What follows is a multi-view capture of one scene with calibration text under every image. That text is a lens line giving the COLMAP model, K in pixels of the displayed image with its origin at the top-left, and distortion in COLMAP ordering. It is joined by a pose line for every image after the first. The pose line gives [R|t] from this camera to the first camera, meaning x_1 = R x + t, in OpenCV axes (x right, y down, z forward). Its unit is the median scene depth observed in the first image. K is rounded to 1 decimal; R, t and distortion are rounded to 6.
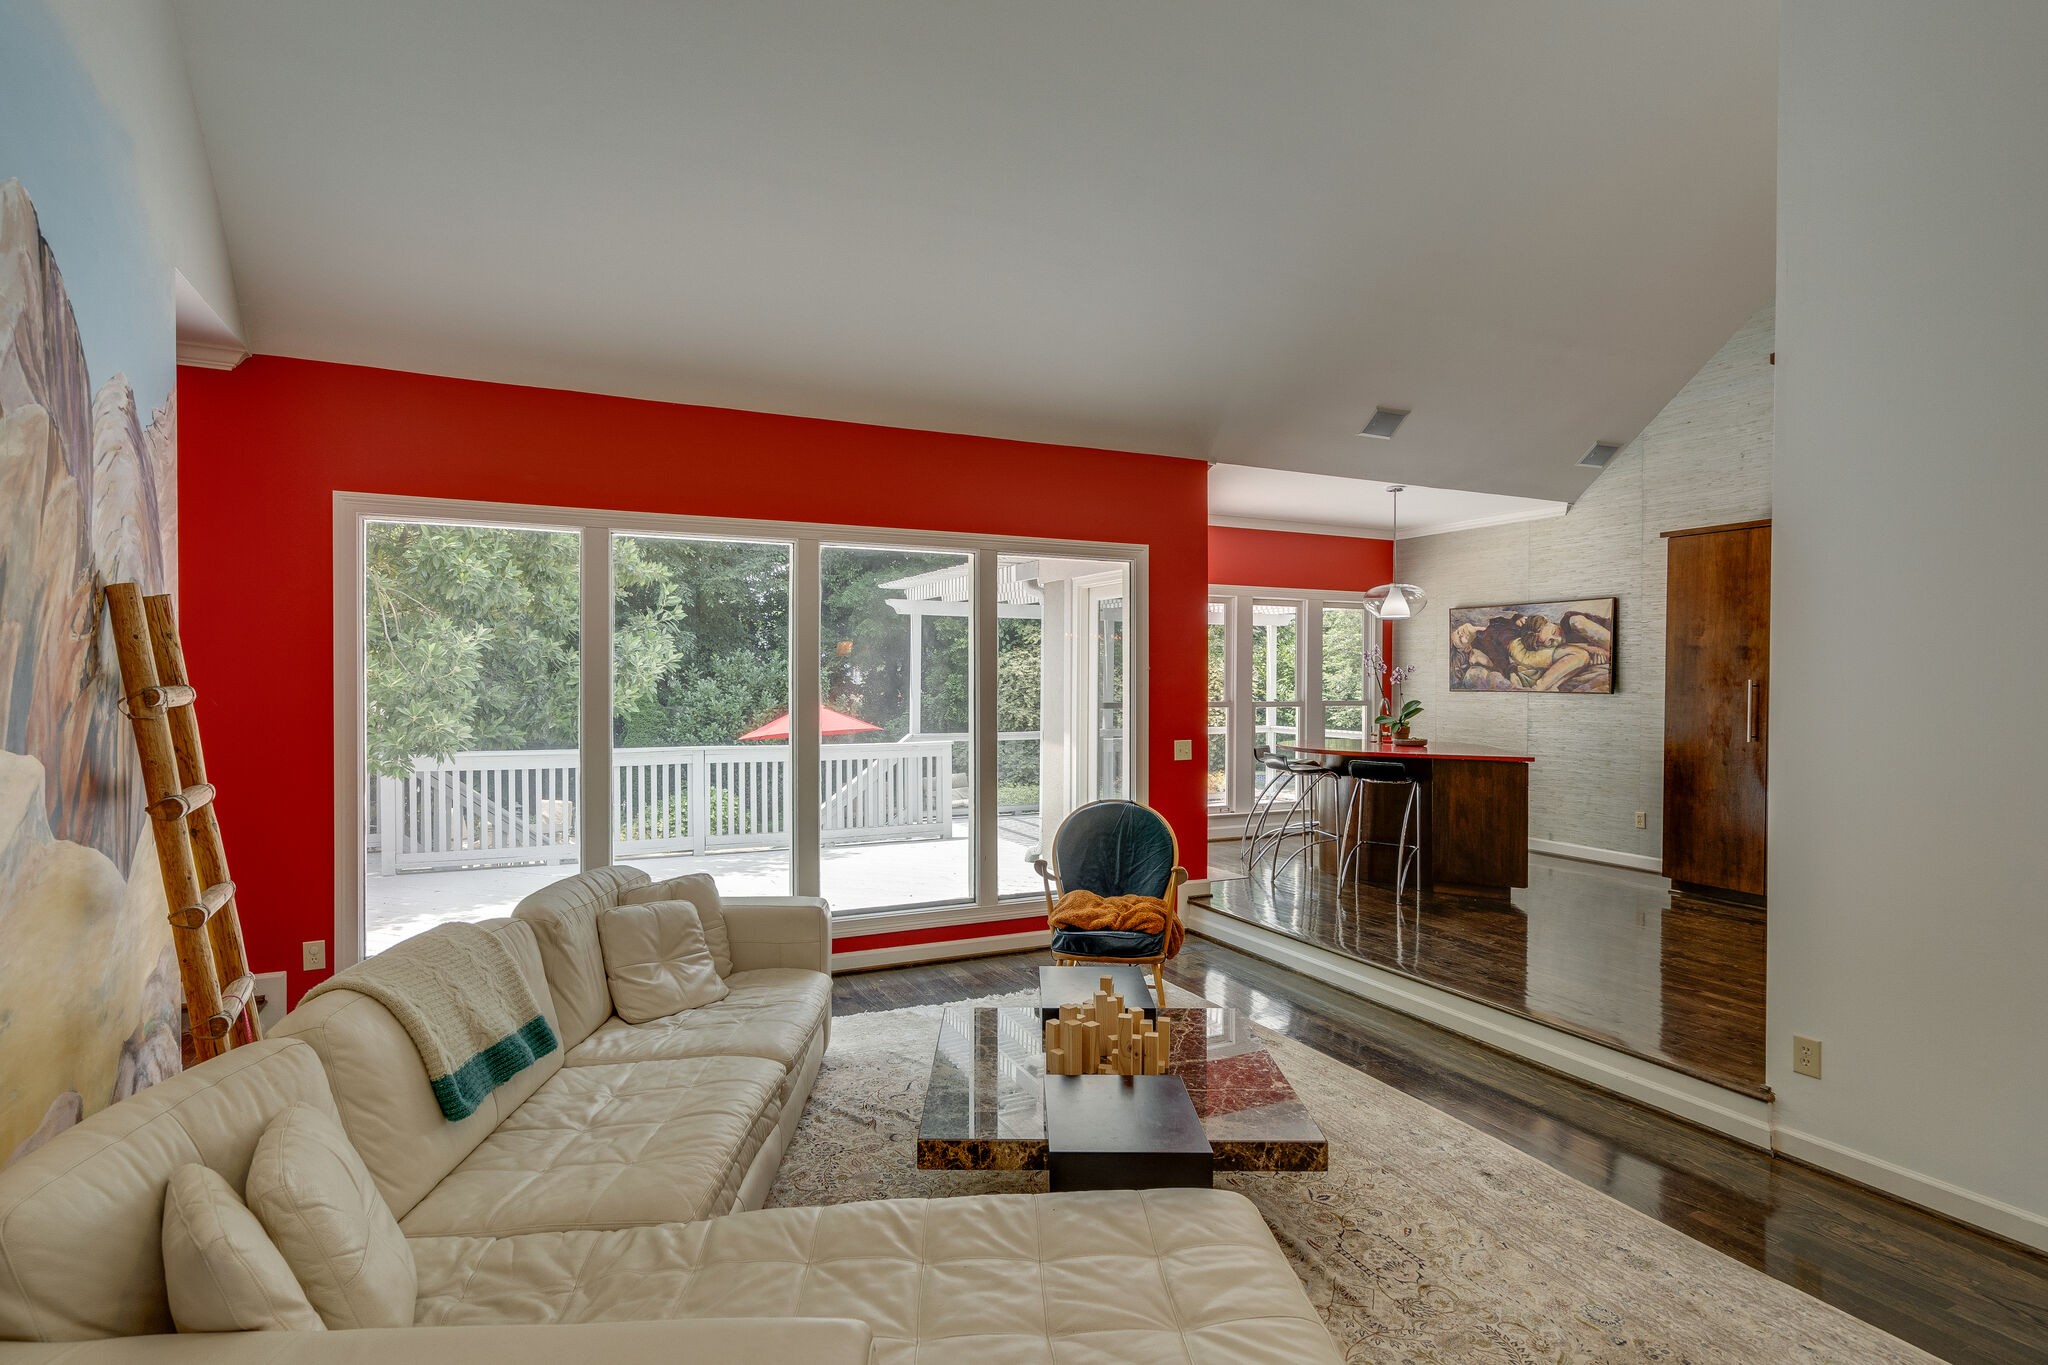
lens RADIAL K [[1020.5, 0, 1023.0], [0, 1020.5, 679.4], [0, 0, 1]] dist [0.005052, 0.000949]
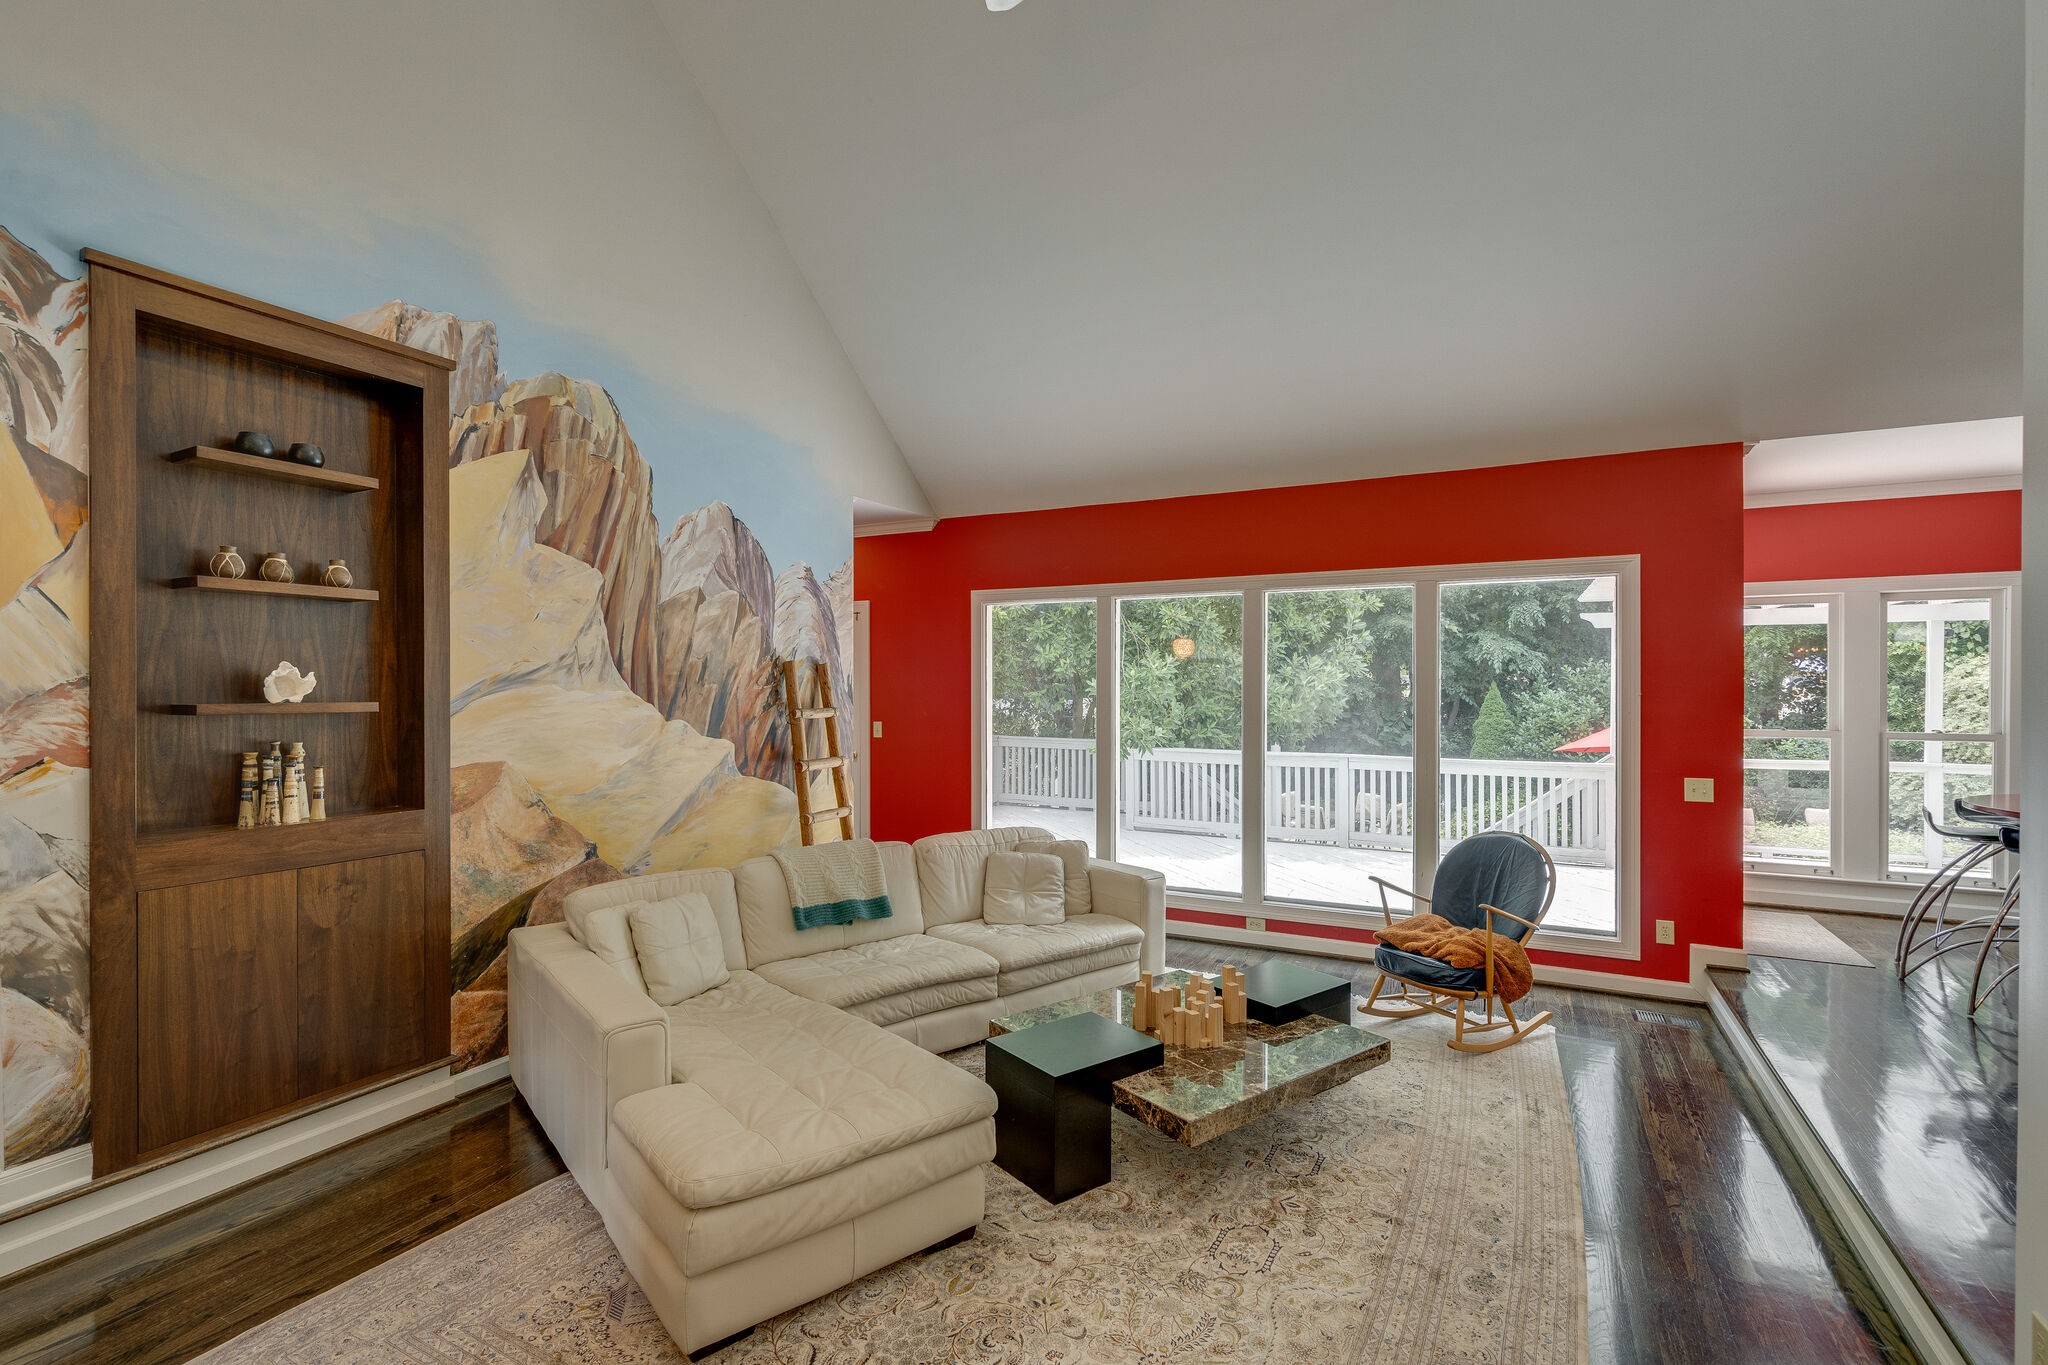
lens RADIAL K [[946.2, 0, 1031.9], [0, 946.2, 683.5], [0, 0, 1]] dist [-0.000878, 0.006508]
pose [[0.593916, -0.006983, -0.804497, 0.442750], [0.004852, 0.999975, -0.005098, -0.014402], [0.804512, -0.000875, 0.593935, 0.097309]]
